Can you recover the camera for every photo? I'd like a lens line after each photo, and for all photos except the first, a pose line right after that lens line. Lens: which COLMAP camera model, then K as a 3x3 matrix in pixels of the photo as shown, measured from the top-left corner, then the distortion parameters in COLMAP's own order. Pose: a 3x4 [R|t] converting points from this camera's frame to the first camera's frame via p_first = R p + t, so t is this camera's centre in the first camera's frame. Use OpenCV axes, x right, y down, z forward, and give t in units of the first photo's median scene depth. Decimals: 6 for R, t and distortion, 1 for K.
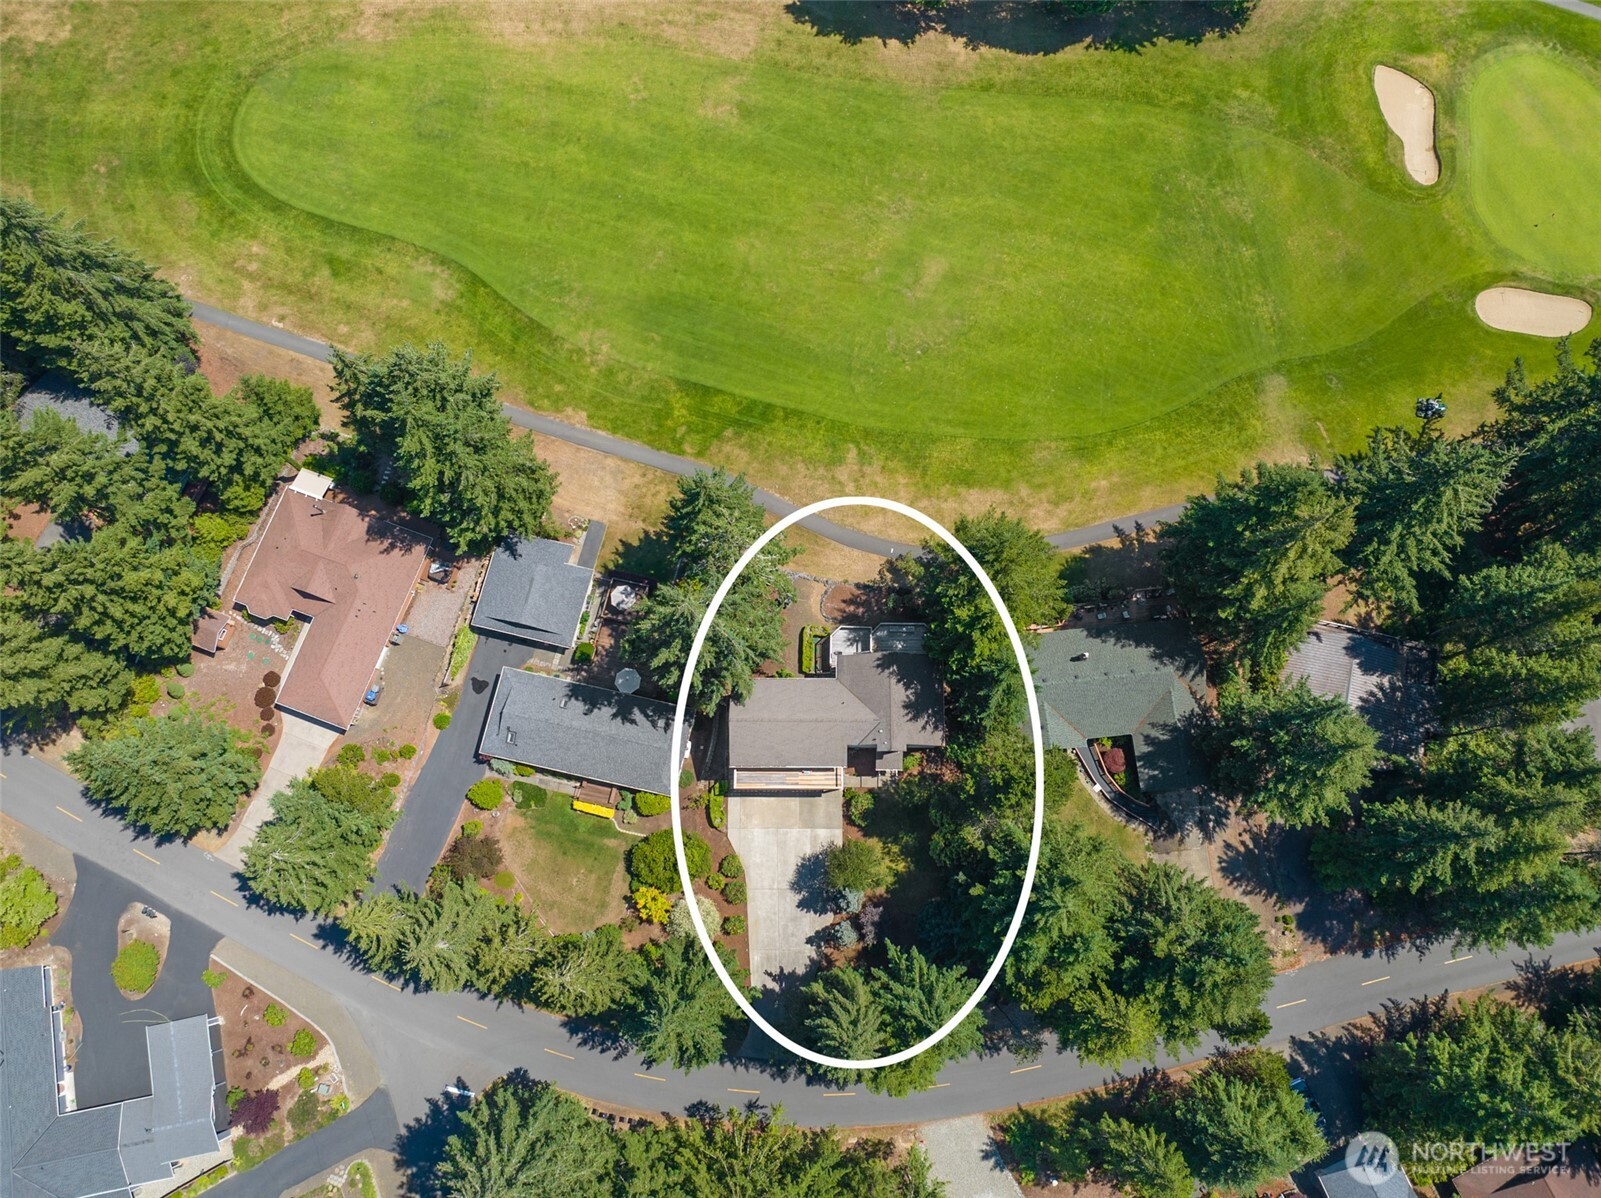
lens RADIAL K [[1140.7, 0, 826.4], [0, 1140.7, 597.6], [0, 0, 1]] dist [-0.012378, -0.042626]
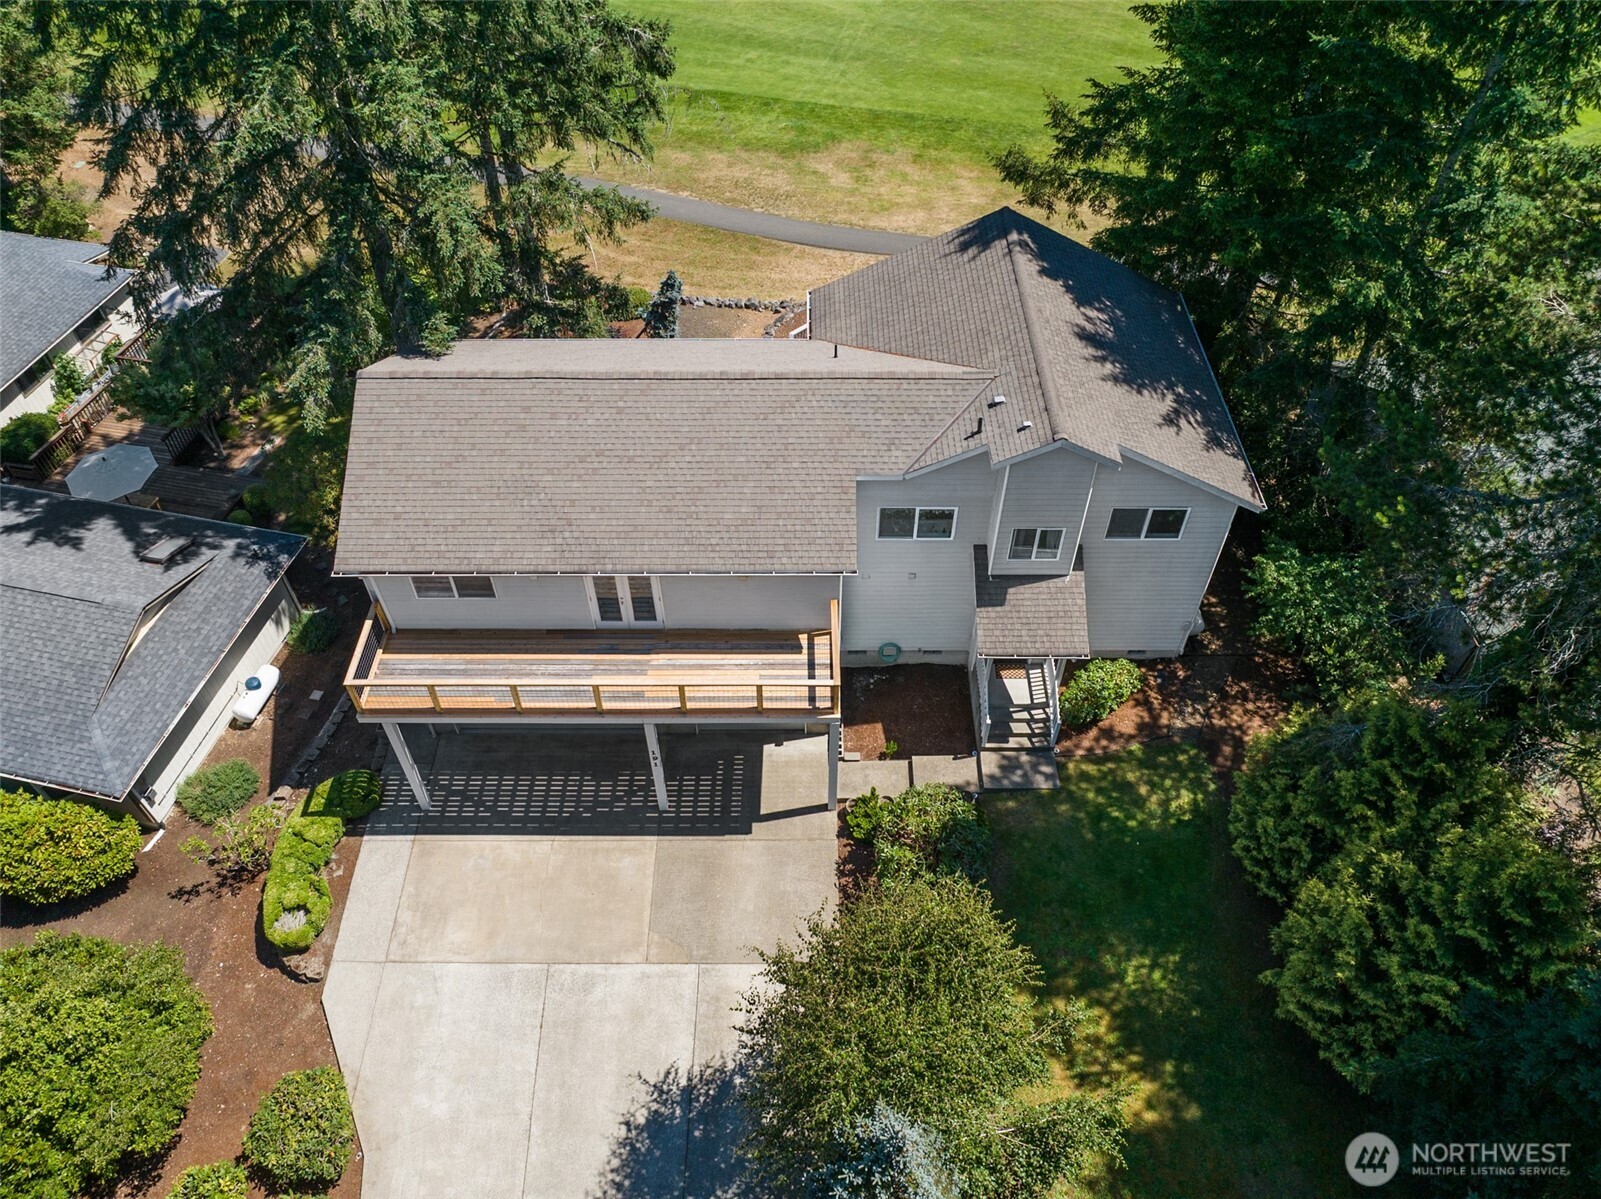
lens RADIAL K [[1154.1, 0, 800.5], [0, 1154.1, 599.5], [0, 0, 1]] dist [-0.029181, -0.004904]
pose [[0.999999, 0.000979, -0.000431, 0.006915], [-0.001063, 0.867928, -0.496690, 0.254254], [-0.000112, 0.496690, 0.867928, 0.767997]]
